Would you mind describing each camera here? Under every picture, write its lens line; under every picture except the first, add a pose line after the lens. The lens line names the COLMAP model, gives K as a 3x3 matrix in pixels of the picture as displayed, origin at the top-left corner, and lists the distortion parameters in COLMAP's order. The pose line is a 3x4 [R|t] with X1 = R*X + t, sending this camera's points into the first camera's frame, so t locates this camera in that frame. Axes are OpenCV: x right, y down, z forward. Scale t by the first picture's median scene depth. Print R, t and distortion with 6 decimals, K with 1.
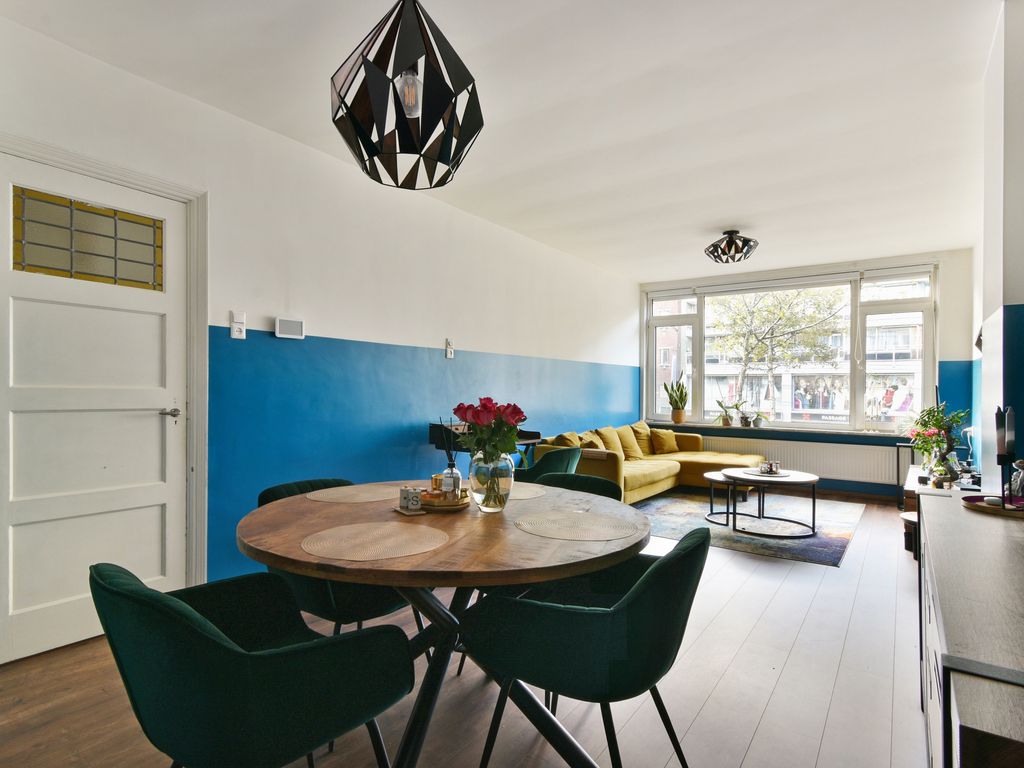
lens RADIAL K [[526.9, 0, 512.1], [0, 526.9, 395.0], [0, 0, 1]] dist [0.001184, 0.000779]
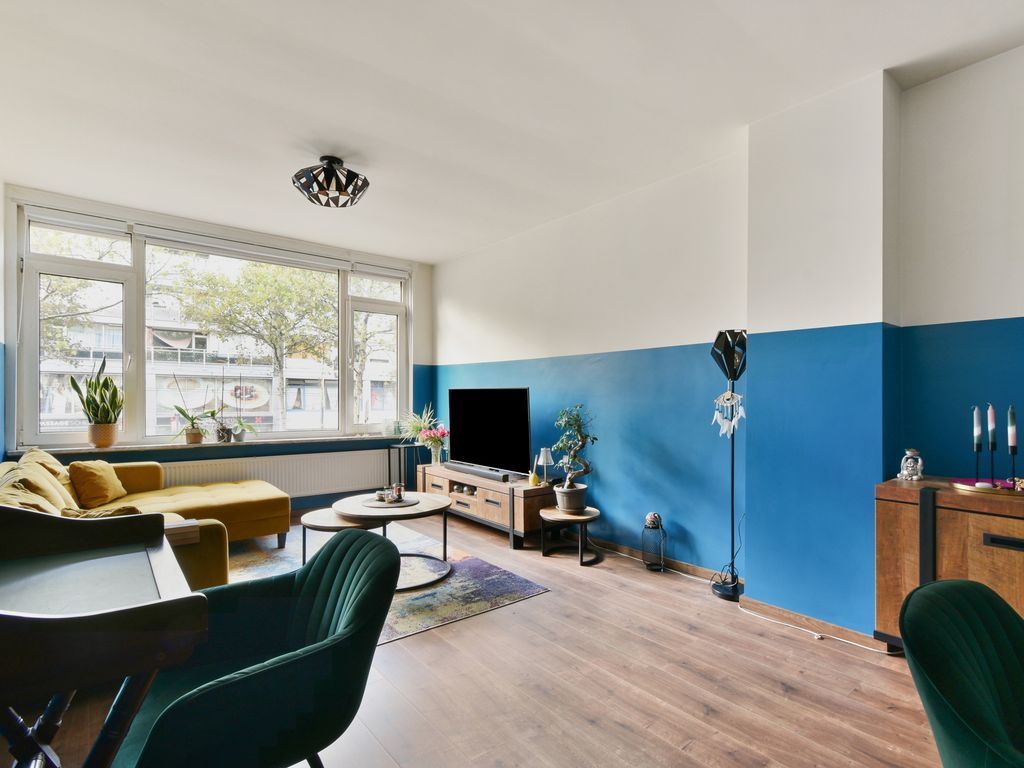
lens RADIAL K [[526.9, 0, 512.1], [0, 526.9, 395.0], [0, 0, 1]] dist [0.001184, 0.000779]
pose [[0.270367, -0.004320, 0.962748, -0.135734], [0.005817, 0.999979, 0.002853, -0.003565], [-0.962740, 0.004829, 0.270387, 0.439575]]
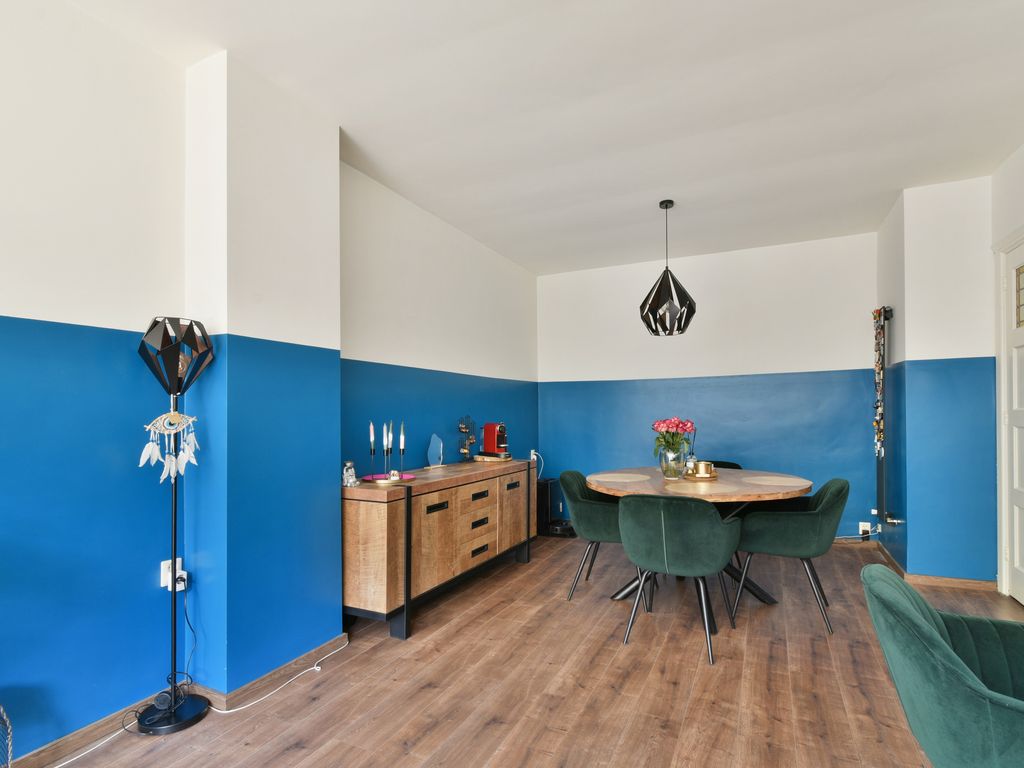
lens RADIAL K [[540.0, 0, 513.4], [0, 540.0, 415.0], [0, 0, 1]] dist [0.001879, 0.000582]
pose [[-0.984142, 0.002456, -0.177367, 0.209020], [0.000729, 0.999952, 0.009802, -0.005248], [0.177382, 0.009517, -0.984096, 0.710381]]
